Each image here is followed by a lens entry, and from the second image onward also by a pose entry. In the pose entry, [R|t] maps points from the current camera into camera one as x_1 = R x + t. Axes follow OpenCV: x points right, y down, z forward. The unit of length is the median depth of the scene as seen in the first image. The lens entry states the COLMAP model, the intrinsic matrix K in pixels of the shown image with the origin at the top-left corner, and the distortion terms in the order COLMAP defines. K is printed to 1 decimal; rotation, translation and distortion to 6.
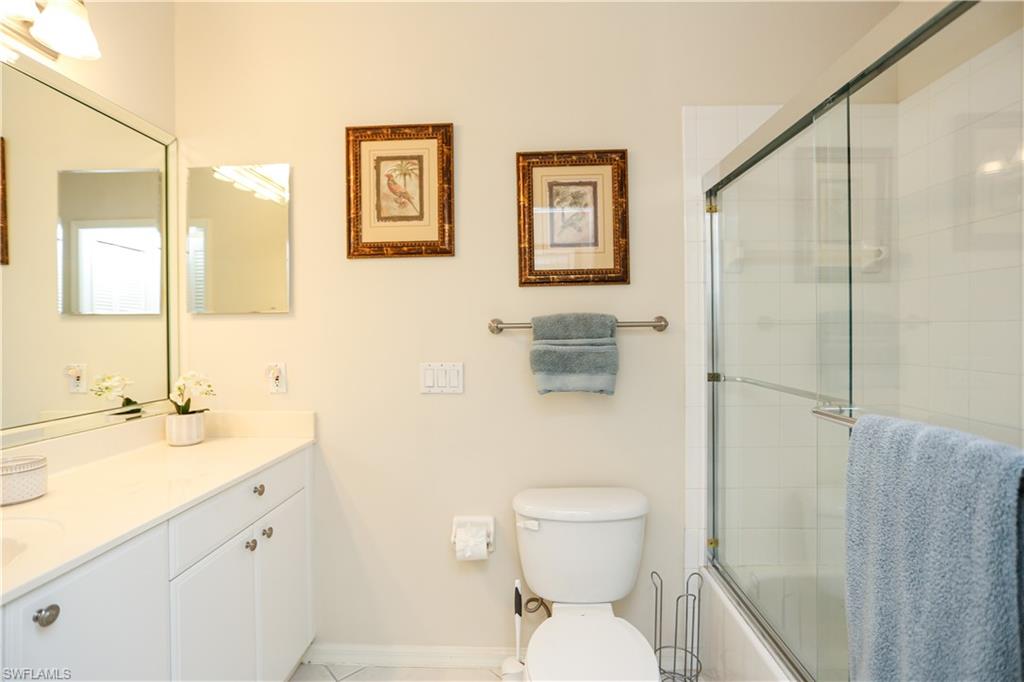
lens RADIAL K [[492.2, 0, 516.9], [0, 492.2, 324.7], [0, 0, 1]] dist [-0.071008, 0.033934]
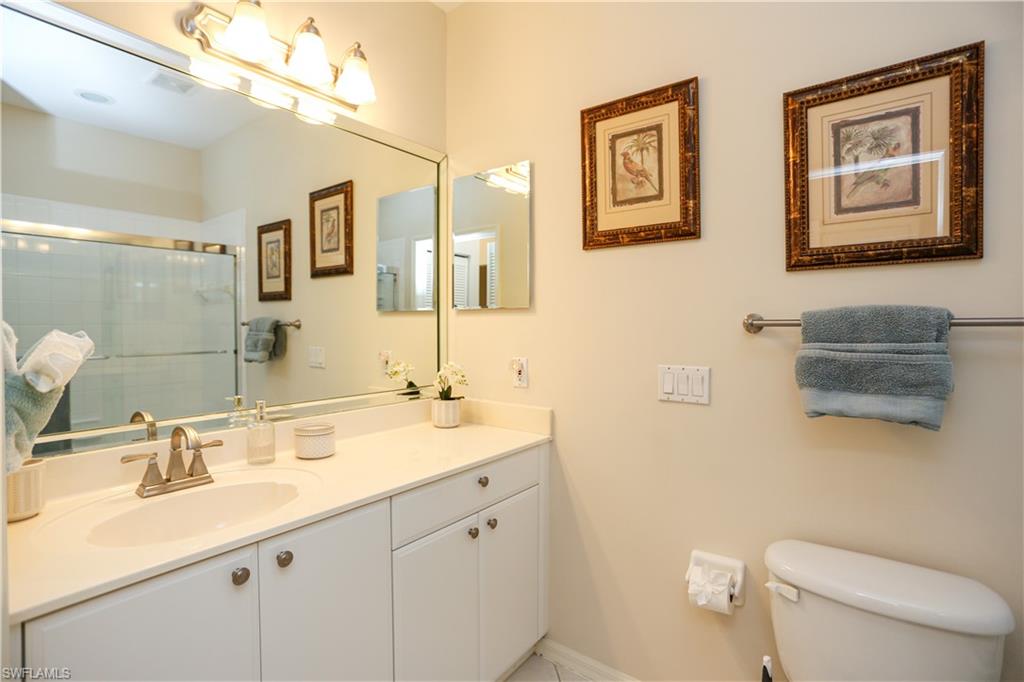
lens RADIAL K [[492.2, 0, 516.9], [0, 492.2, 324.7], [0, 0, 1]] dist [-0.071008, 0.033934]
pose [[0.808776, 0.010046, -0.588031, 0.107075], [0.002660, 0.999781, 0.020739, -0.011541], [0.588110, -0.018337, 0.808573, 0.155156]]
